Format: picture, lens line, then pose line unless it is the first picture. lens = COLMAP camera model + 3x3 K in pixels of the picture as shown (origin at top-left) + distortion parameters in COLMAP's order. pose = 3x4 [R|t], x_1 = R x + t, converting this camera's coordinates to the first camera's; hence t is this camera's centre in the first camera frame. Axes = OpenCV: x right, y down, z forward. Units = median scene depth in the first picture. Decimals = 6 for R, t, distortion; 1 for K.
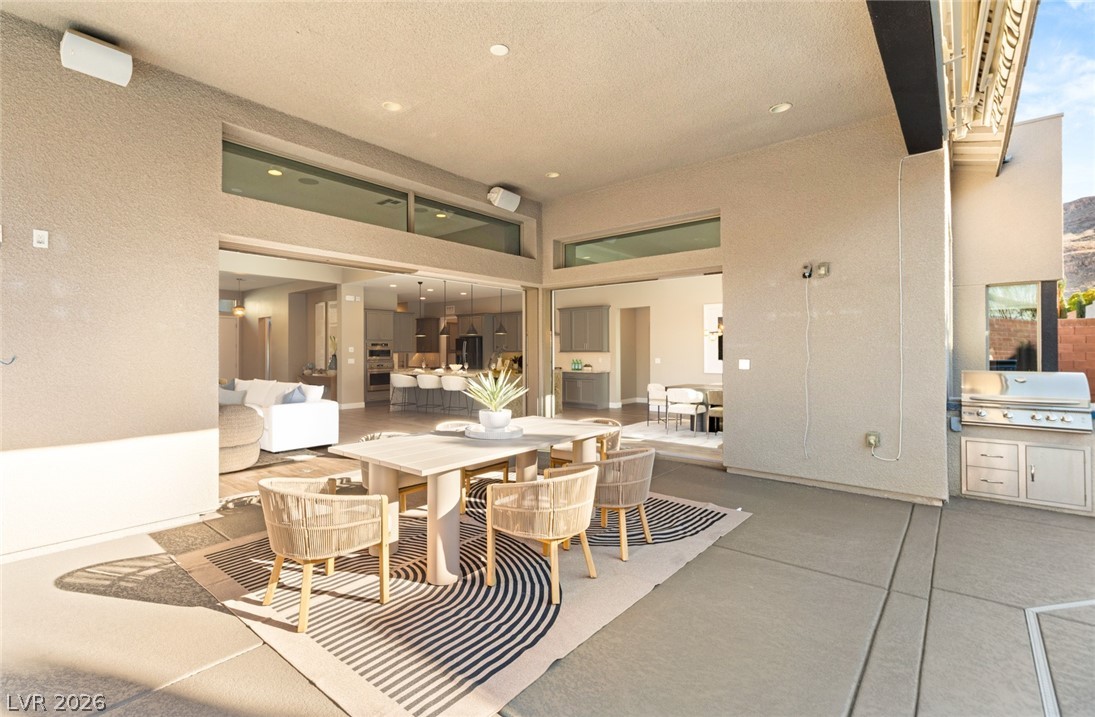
lens RADIAL K [[506.1, 0, 519.9], [0, 506.1, 349.0], [0, 0, 1]] dist [-0.000227, 0.000217]
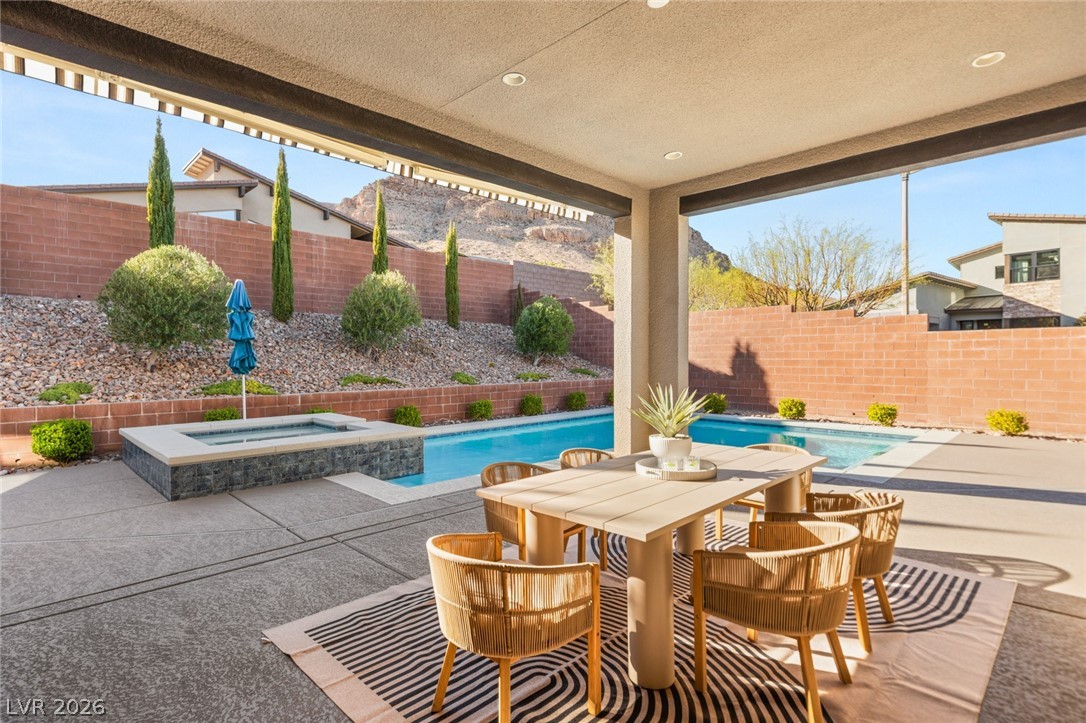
lens RADIAL K [[541.6, 0, 518.3], [0, 541.6, 359.1], [0, 0, 1]] dist [-0.001139, -0.000172]
pose [[-0.995412, 0.004461, 0.095576, 0.034408], [0.004167, 0.999986, -0.003276, 0.001255], [-0.095589, -0.002863, -0.995417, 0.615757]]
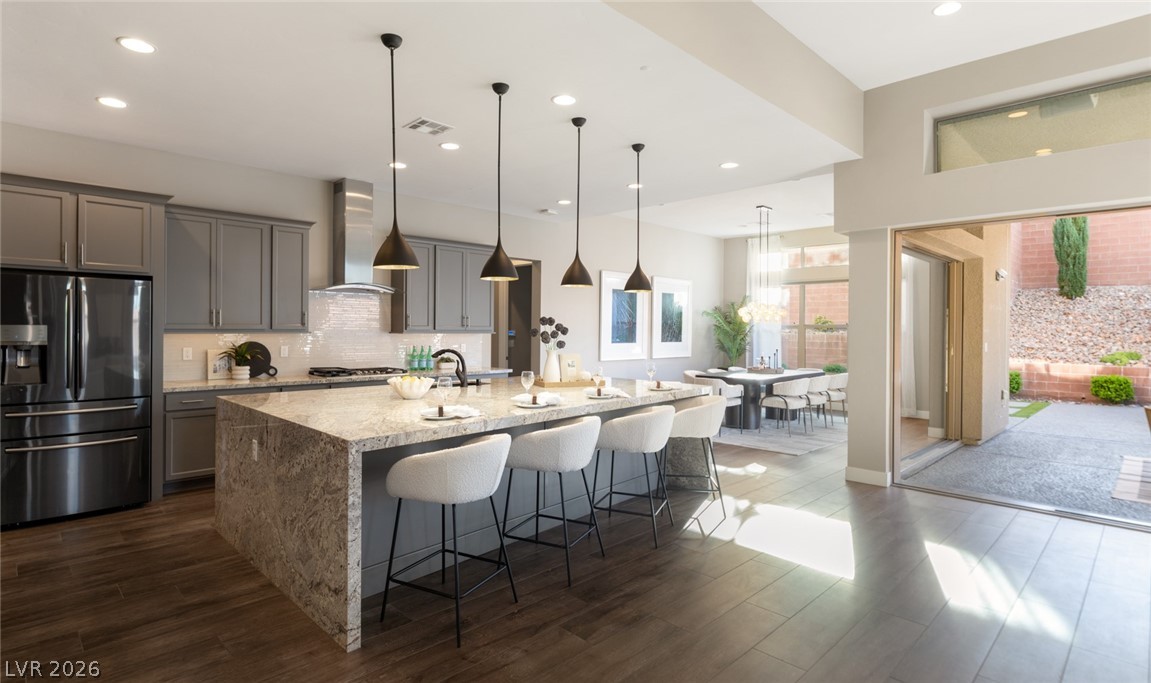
lens RADIAL K [[580.4, 0, 566.0], [0, 580.4, 328.3], [0, 0, 1]] dist [-0.002058, 0.000042]
pose [[0.083005, 0.003584, 0.996543, -0.462715], [-0.014590, 0.999891, -0.002381, 0.002129], [-0.996442, -0.014342, 0.083049, 0.904377]]
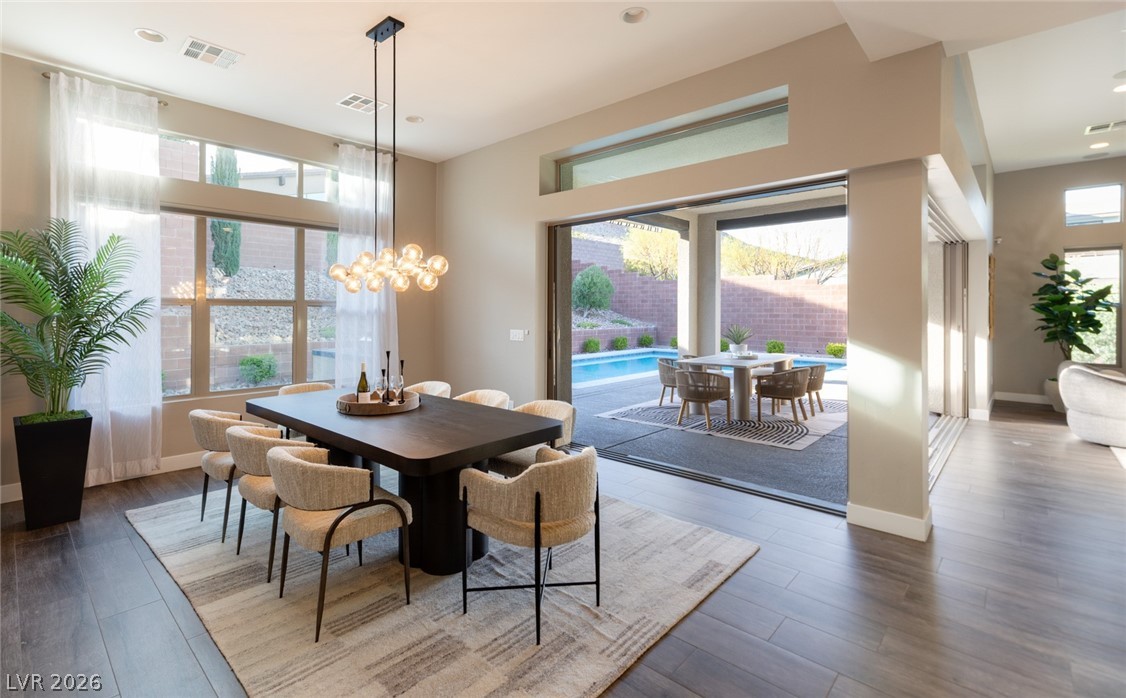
lens RADIAL K [[509.8, 0, 535.4], [0, 509.8, 309.0], [0, 0, 1]] dist [0.002134, 0.005437]
pose [[-0.998741, 0.001448, 0.050134, 0.212386], [0.000987, 0.999957, -0.009215, 0.000540], [-0.050145, -0.009154, -0.998700, 0.993868]]
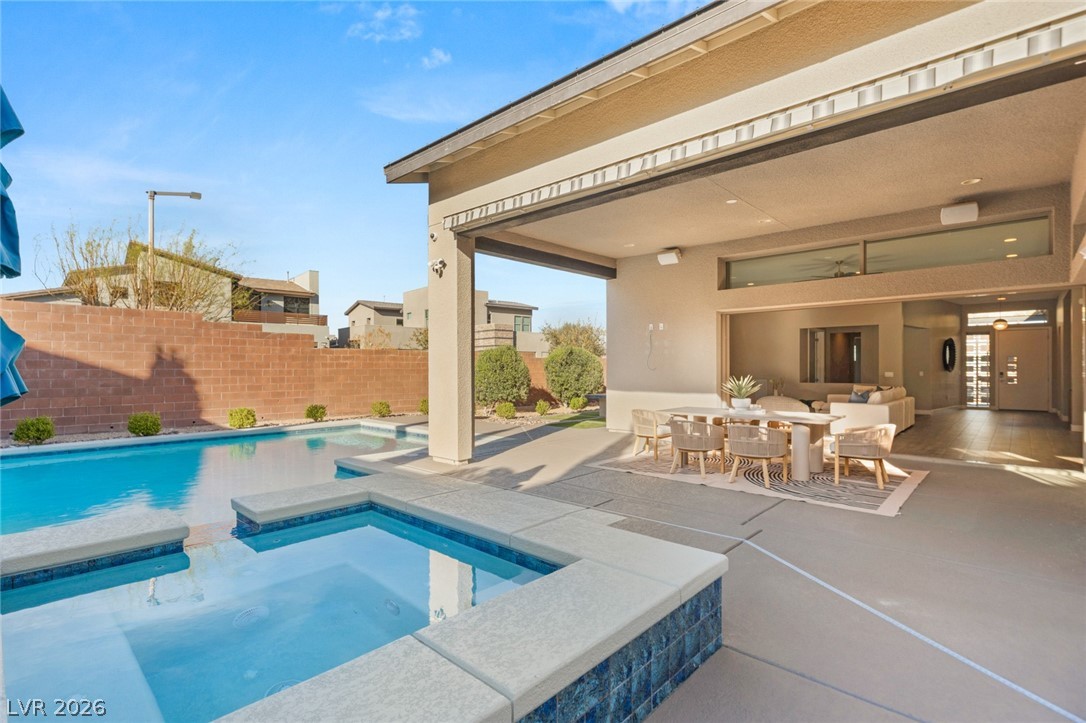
lens RADIAL K [[518.1, 0, 514.5], [0, 518.1, 366.2], [0, 0, 1]] dist [-0.007338, 0.000231]
pose [[-0.056952, -0.001273, -0.998376, 0.601356], [0.009429, 0.999954, -0.001813, 0.001700], [0.998332, -0.009517, -0.056937, 0.099700]]
